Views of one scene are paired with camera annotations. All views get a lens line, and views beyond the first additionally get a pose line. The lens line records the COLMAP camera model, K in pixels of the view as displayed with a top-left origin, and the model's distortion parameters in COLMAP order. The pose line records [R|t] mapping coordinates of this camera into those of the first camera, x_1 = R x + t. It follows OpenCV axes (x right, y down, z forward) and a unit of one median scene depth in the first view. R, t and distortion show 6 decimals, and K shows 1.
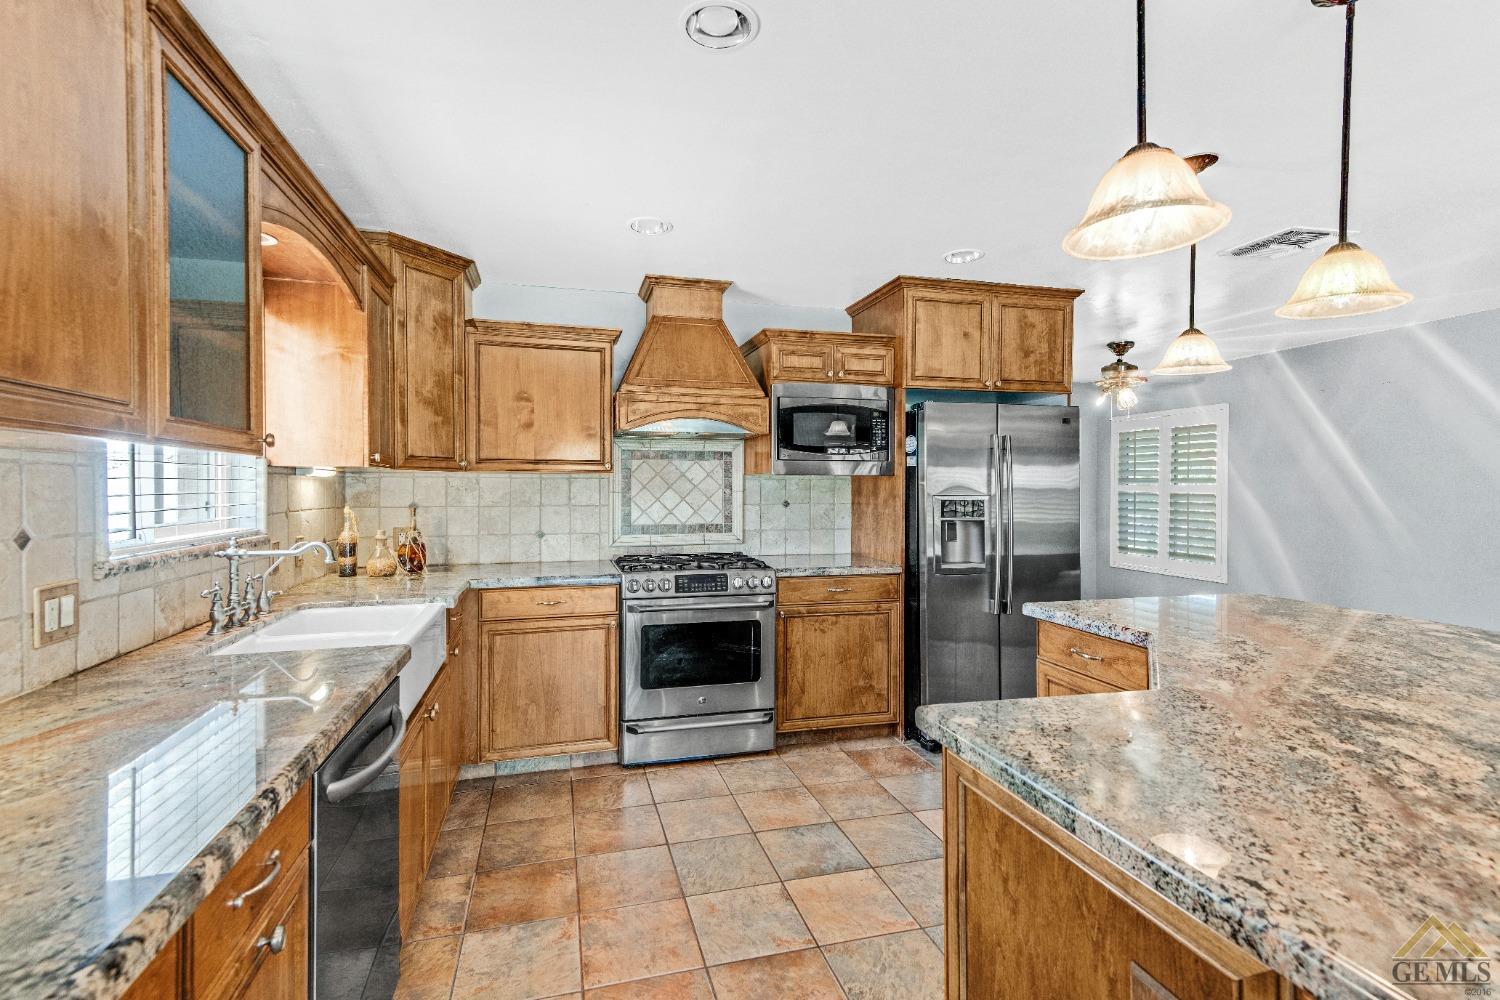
lens RADIAL K [[681.4, 0, 745.0], [0, 681.4, 494.5], [0, 0, 1]] dist [0.035700, -0.008093]
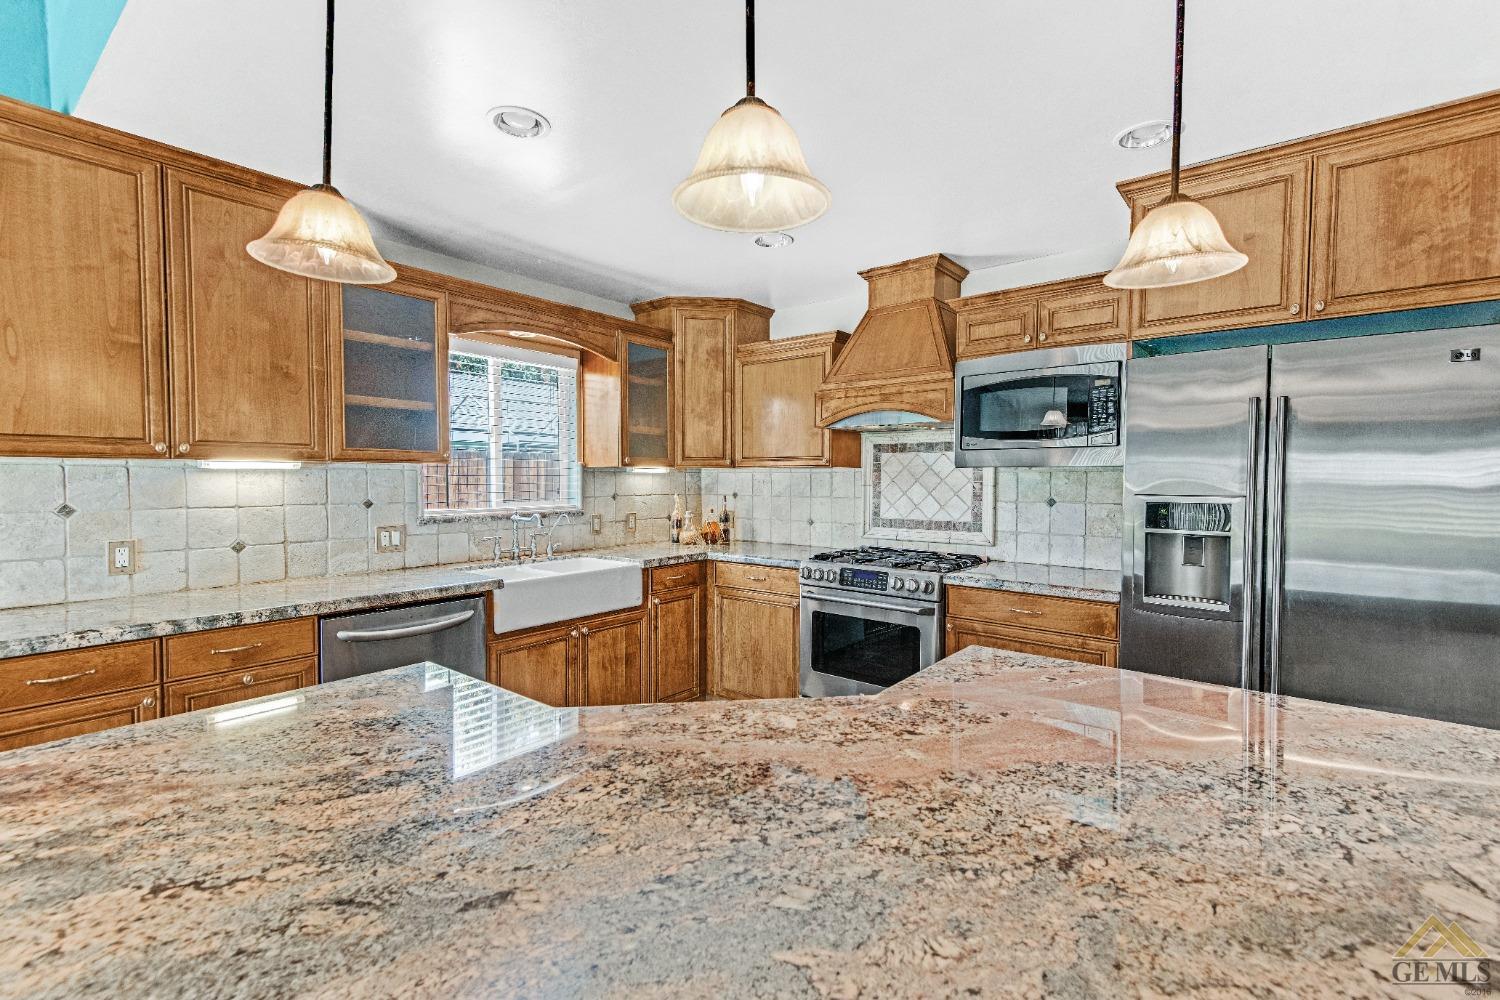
lens RADIAL K [[681.4, 0, 761.1], [0, 681.4, 501.0], [0, 0, 1]] dist [0.035700, -0.008093]
pose [[0.595386, 0.029104, -0.802913, 0.592833], [-0.010705, 0.999542, 0.028294, -0.008069], [0.803369, -0.008250, 0.595425, 0.274951]]
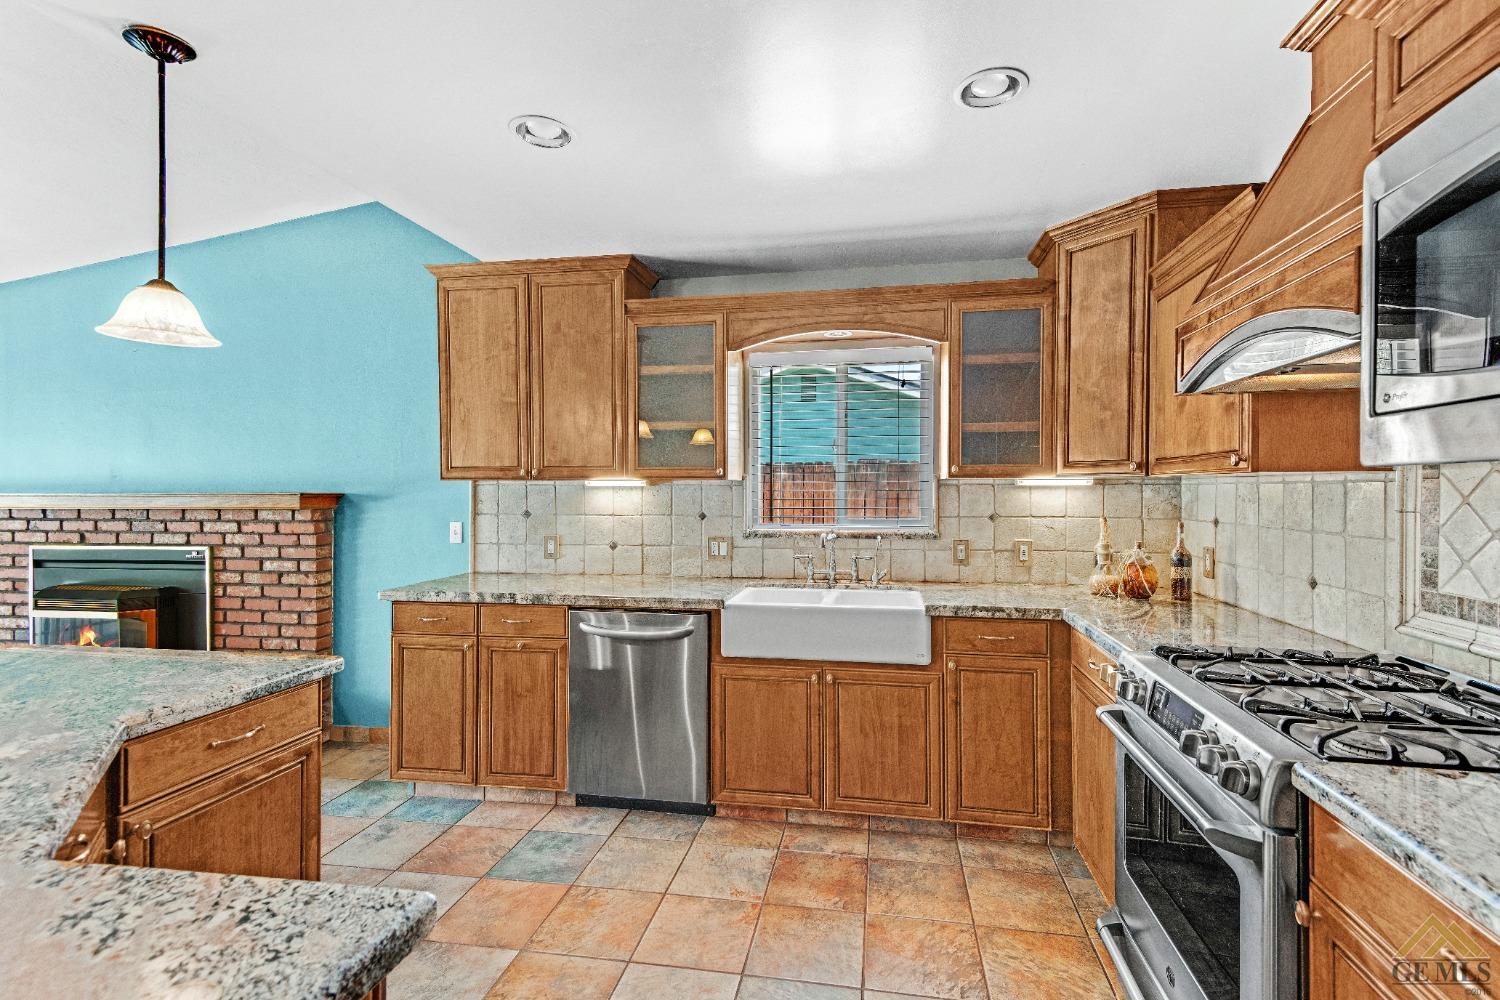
lens RADIAL K [[681.4, 0, 758.3], [0, 681.4, 496.1], [0, 0, 1]] dist [0.035700, -0.008093]
pose [[-0.427636, 0.008304, -0.903913, 0.434374], [-0.009444, 0.999862, 0.013654, -0.016670], [0.903902, 0.014375, -0.427499, 0.880320]]
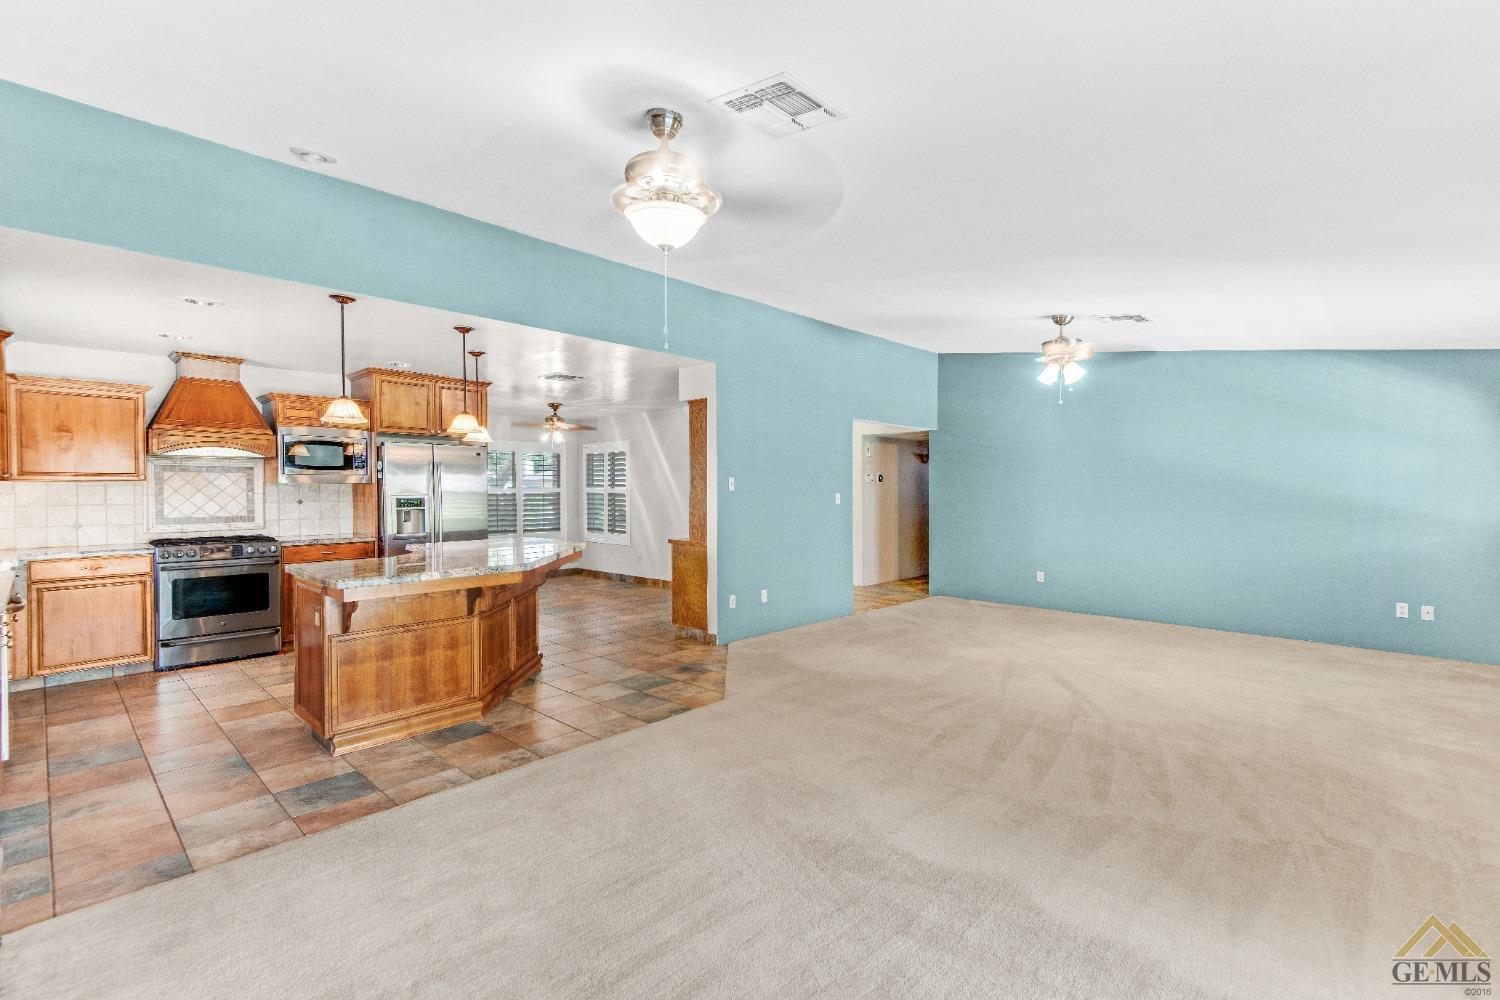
lens RADIAL K [[681.4, 0, 747.2], [0, 681.4, 502.0], [0, 0, 1]] dist [0.035700, -0.008093]
pose [[0.868389, -0.012427, 0.495728, 0.189630], [0.008157, 0.999909, 0.010776, 0.006303], [-0.495816, -0.005314, 0.868411, -0.964311]]
